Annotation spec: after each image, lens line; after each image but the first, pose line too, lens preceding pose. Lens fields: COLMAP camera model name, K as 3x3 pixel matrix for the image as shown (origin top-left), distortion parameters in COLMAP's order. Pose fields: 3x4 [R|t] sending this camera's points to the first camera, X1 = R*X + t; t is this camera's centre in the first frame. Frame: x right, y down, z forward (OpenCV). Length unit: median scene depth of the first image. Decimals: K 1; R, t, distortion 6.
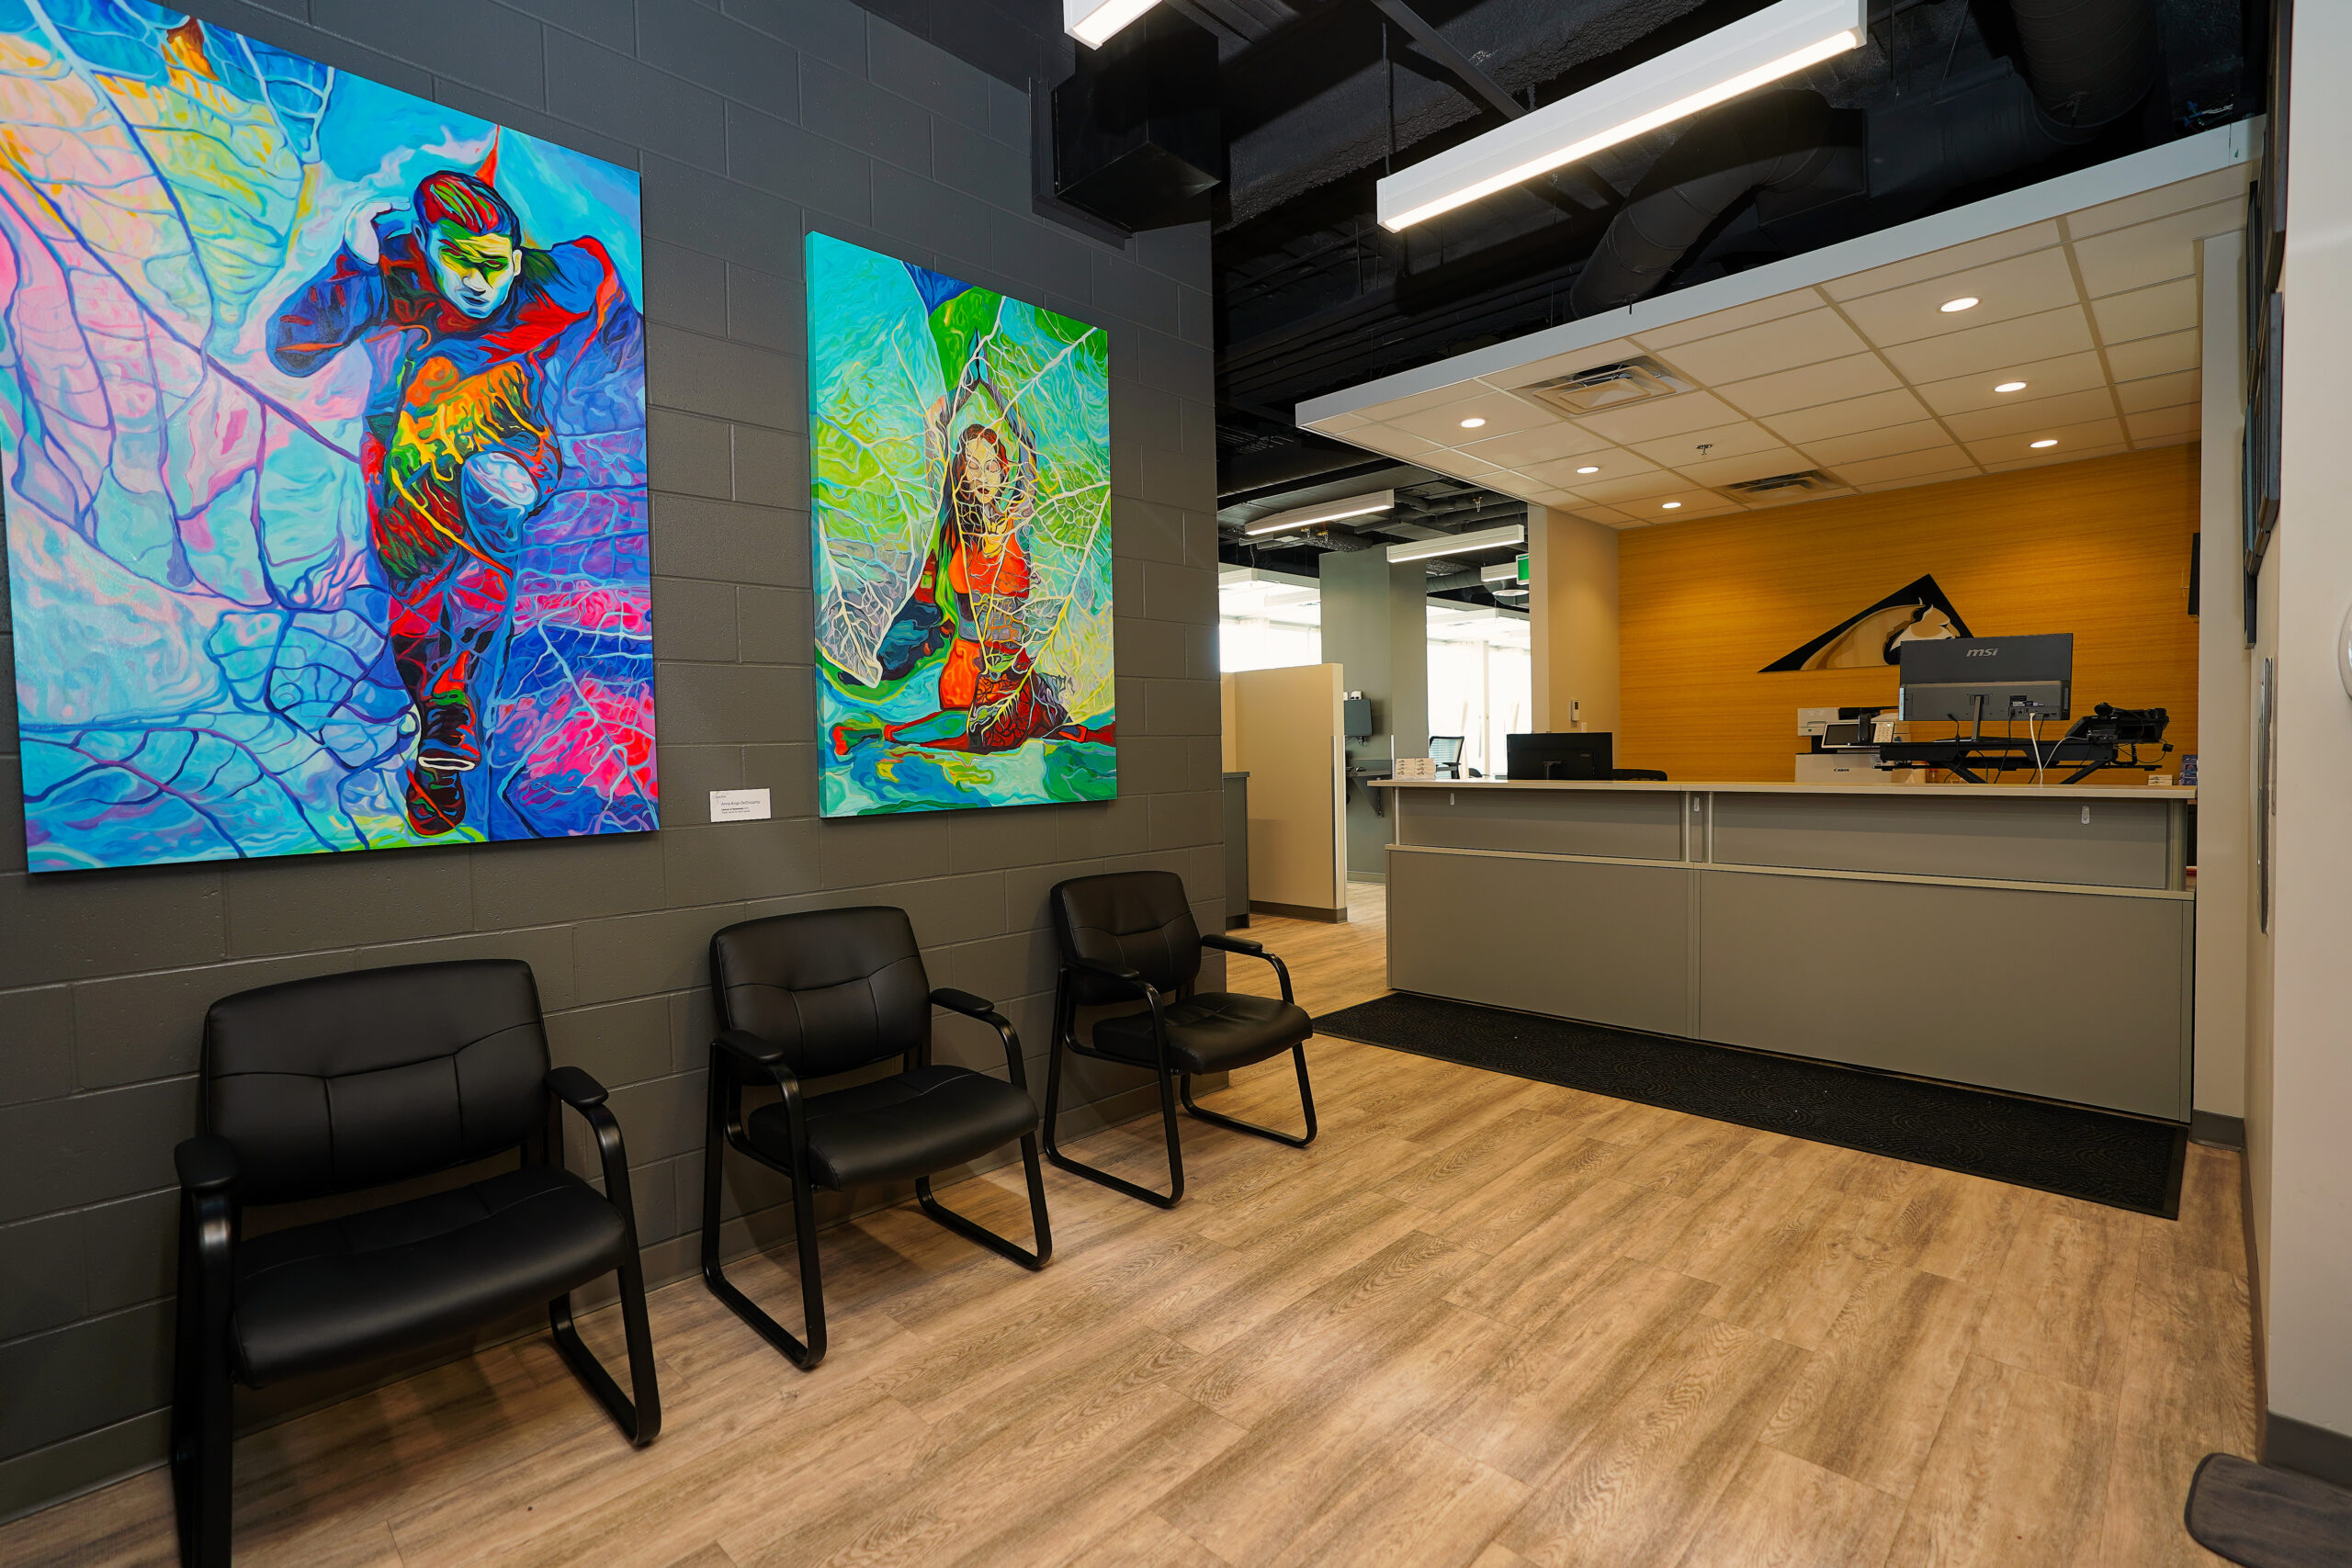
lens RADIAL K [[1072.9, 0, 1173.6], [0, 1072.9, 777.4], [0, 0, 1]] dist [-0.013375, 0.000778]
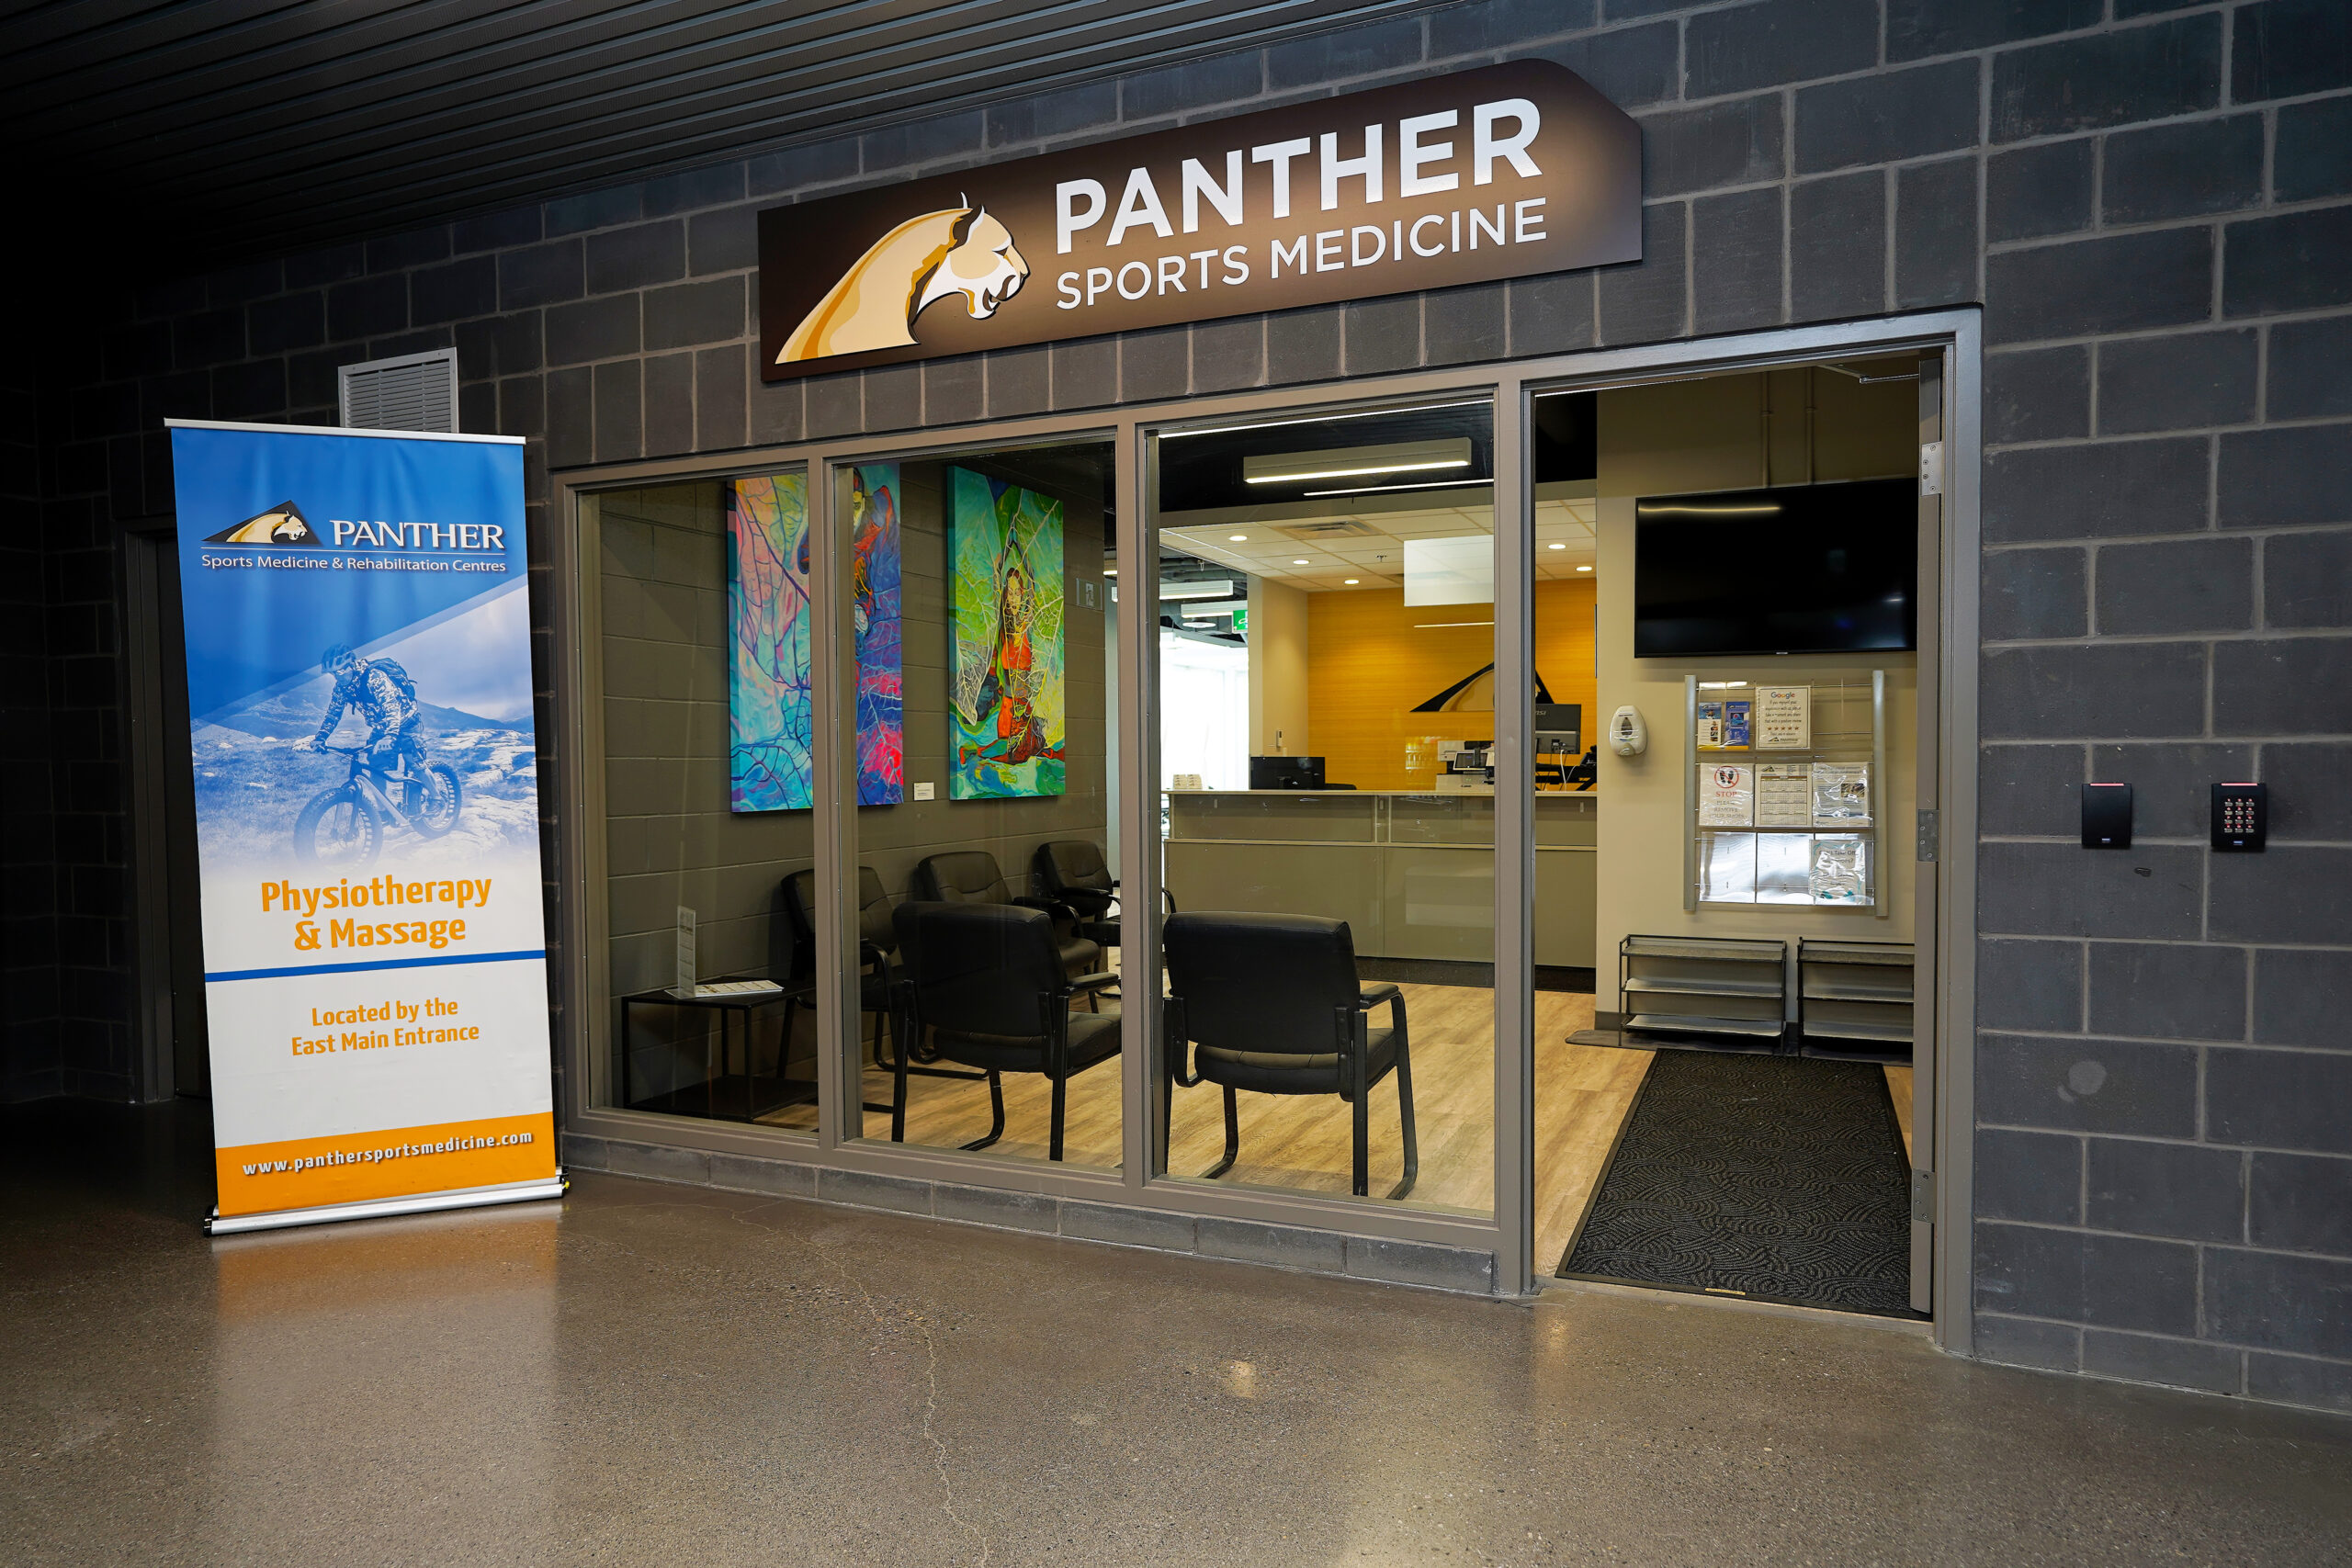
lens RADIAL K [[1452.8, 0, 1179.2], [0, 1452.8, 786.1], [0, 0, 1]] dist [0.001801, -0.000029]
pose [[0.936126, 0.008316, 0.351566, -0.734891], [-0.002536, 0.999854, -0.016898, 0.048515], [-0.351655, 0.014927, 0.936010, -1.210760]]
